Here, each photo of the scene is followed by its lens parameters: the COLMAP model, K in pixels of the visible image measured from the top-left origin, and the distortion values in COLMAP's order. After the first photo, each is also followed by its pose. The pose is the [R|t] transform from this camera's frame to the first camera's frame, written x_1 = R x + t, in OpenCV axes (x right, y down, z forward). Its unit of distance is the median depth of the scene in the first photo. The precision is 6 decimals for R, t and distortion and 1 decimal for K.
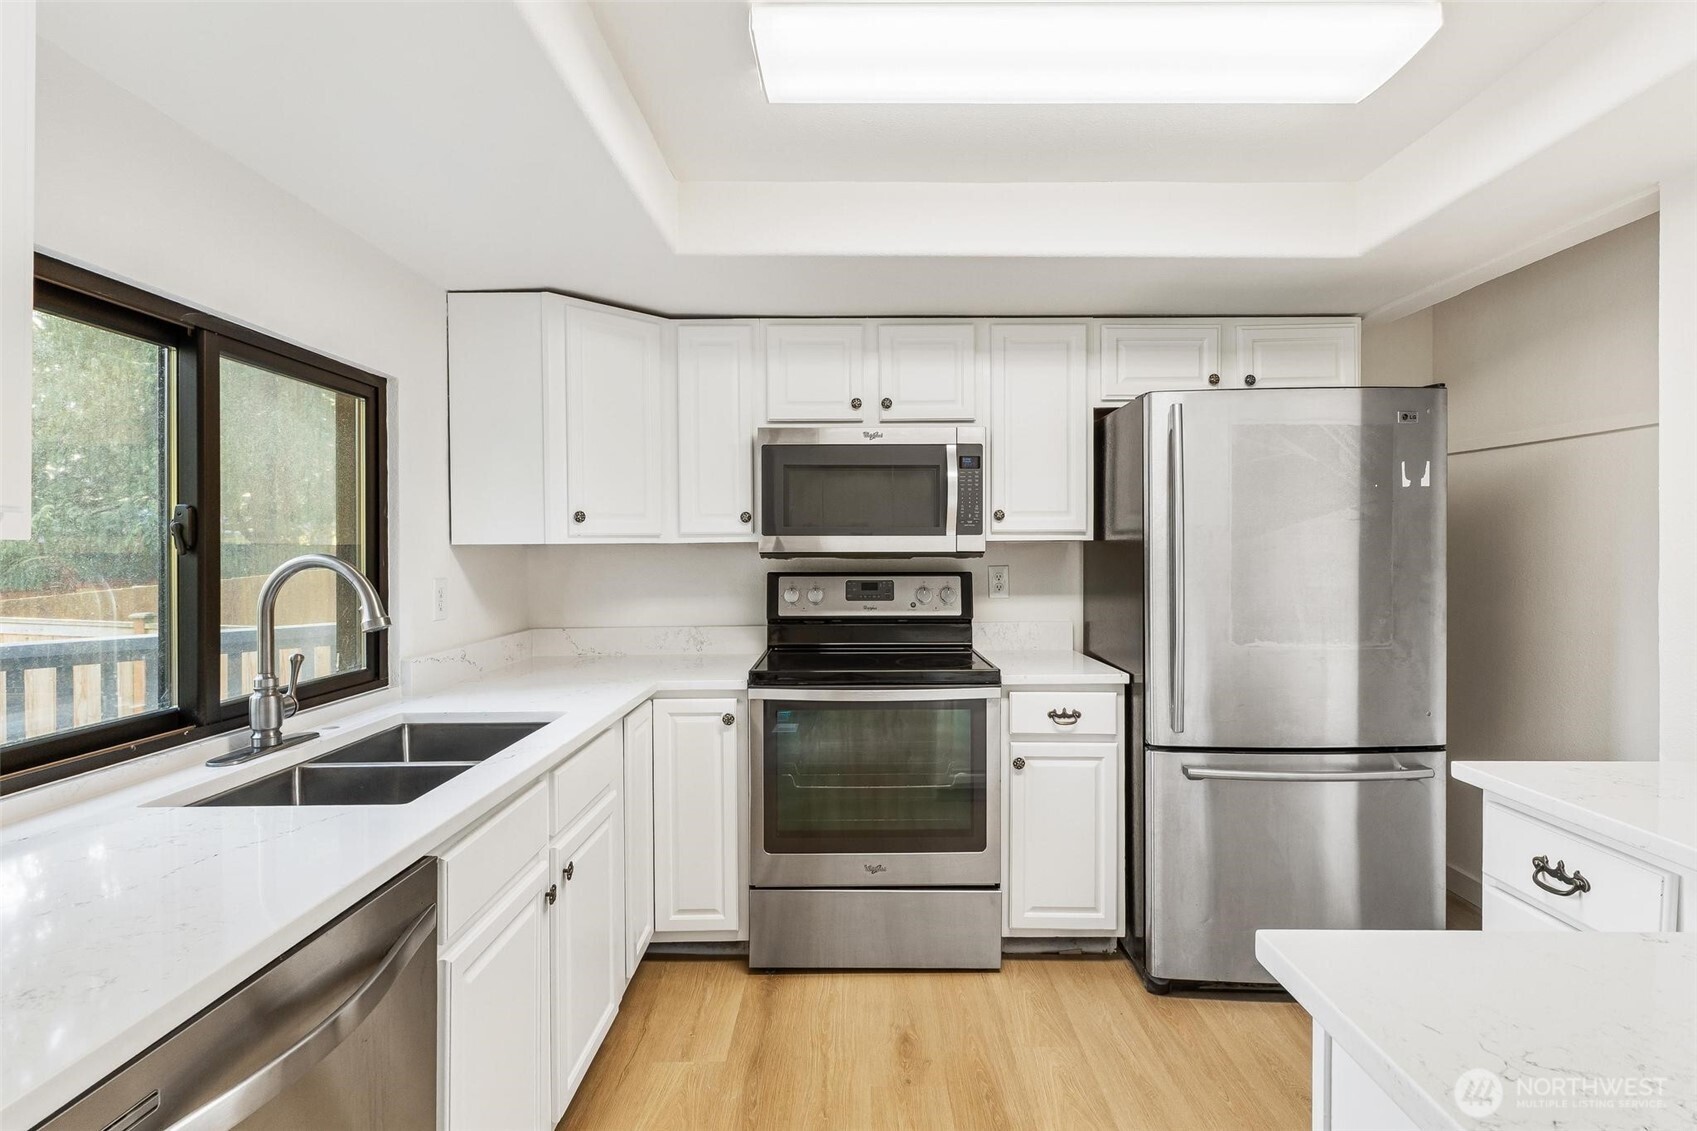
lens RADIAL K [[815.2, 0, 859.6], [0, 815.2, 555.7], [0, 0, 1]] dist [0.003390, -0.001115]
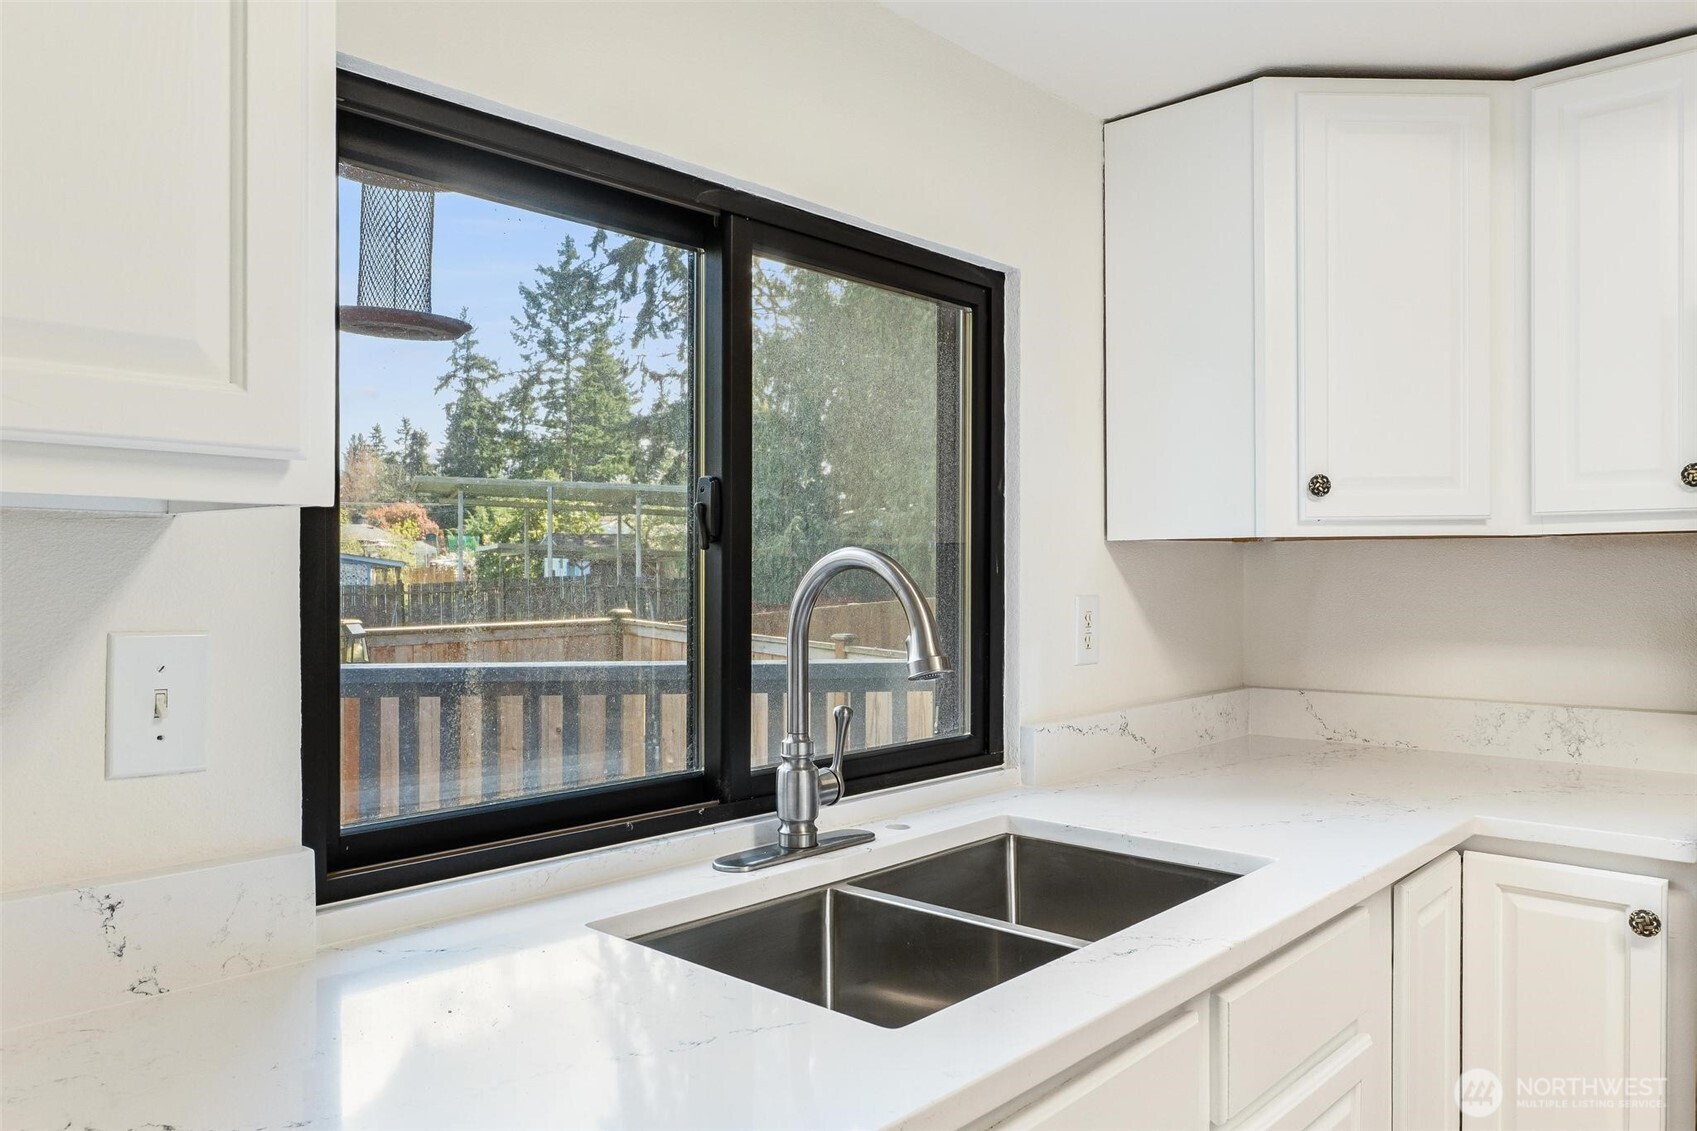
lens RADIAL K [[1188.6, 0, 854.9], [0, 1188.6, 581.9], [0, 0, 1]] dist [-0.002482, -0.005795]
pose [[0.735264, 0.010996, -0.677692, -0.047655], [-0.006774, 0.999938, 0.008875, 0.012522], [0.677747, -0.001934, 0.735293, 0.265992]]
